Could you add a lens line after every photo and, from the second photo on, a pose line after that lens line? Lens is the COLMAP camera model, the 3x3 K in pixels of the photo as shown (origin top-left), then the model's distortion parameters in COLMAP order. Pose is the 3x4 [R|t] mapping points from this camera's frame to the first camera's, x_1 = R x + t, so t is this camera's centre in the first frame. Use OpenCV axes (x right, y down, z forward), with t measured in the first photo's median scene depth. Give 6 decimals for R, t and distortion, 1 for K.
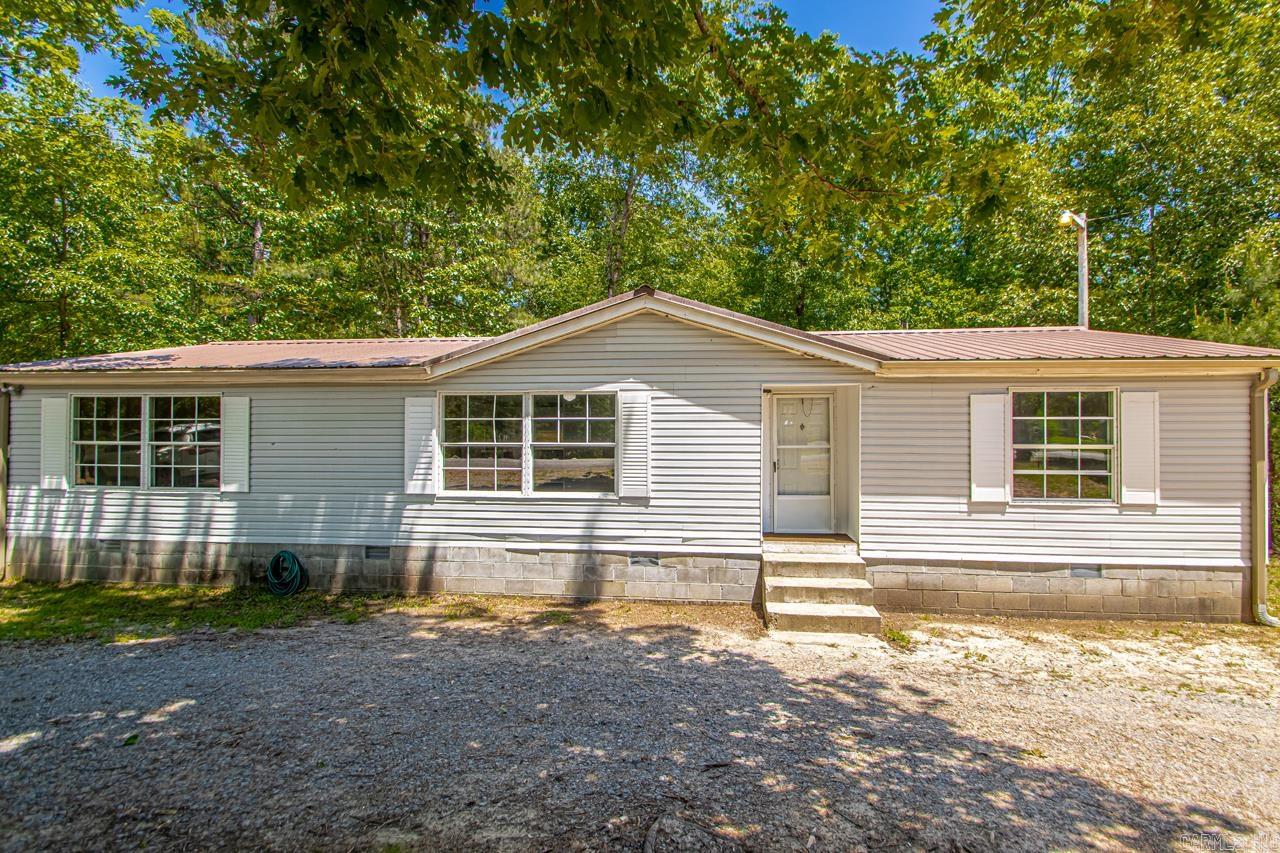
lens RADIAL K [[592.4, 0, 647.3], [0, 592.4, 423.6], [0, 0, 1]] dist [0.027076, -0.014413]
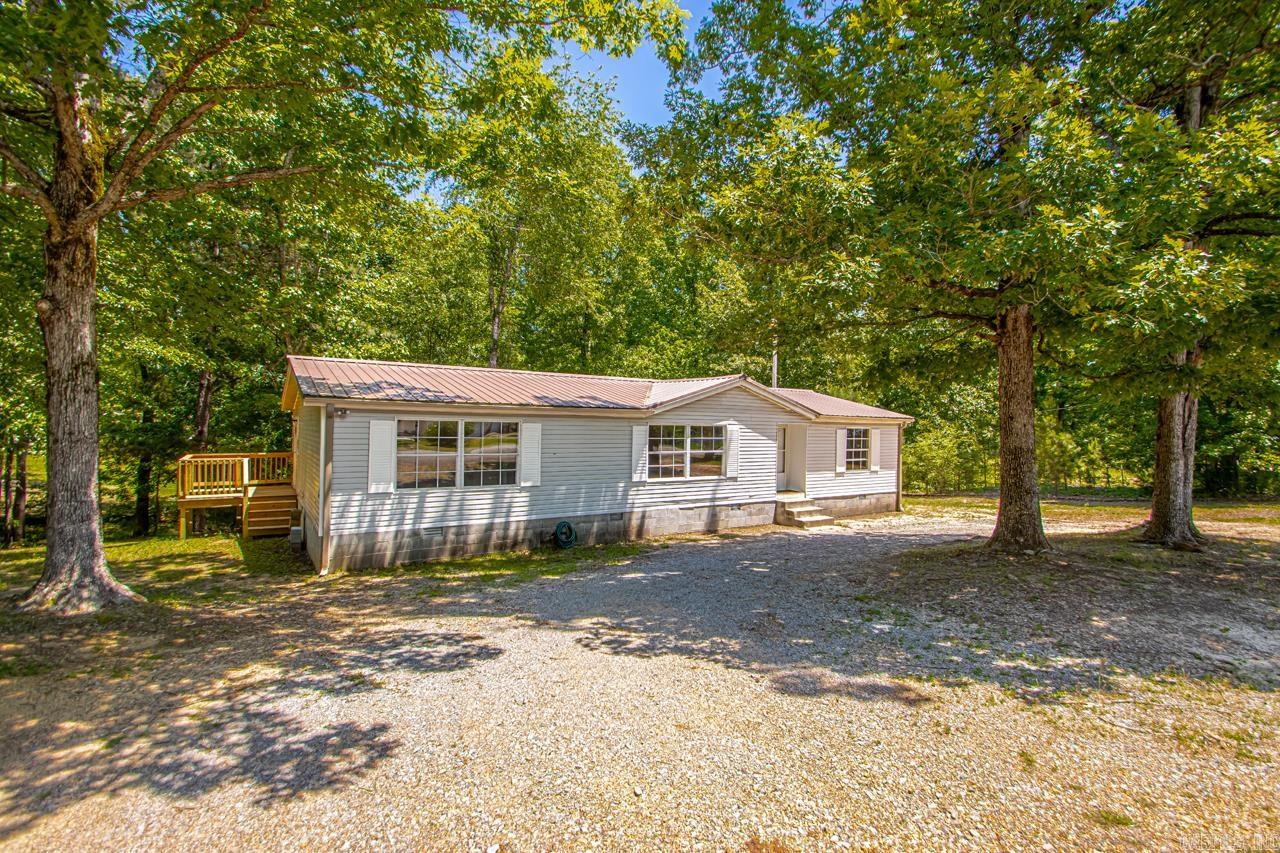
lens RADIAL K [[592.4, 0, 636.5], [0, 592.4, 425.9], [0, 0, 1]] dist [0.027076, -0.014413]
pose [[0.772734, 0.013459, 0.634587, -1.489954], [-0.007711, 0.999900, -0.011818, -0.023495], [-0.634683, 0.004239, 0.772761, -0.342791]]
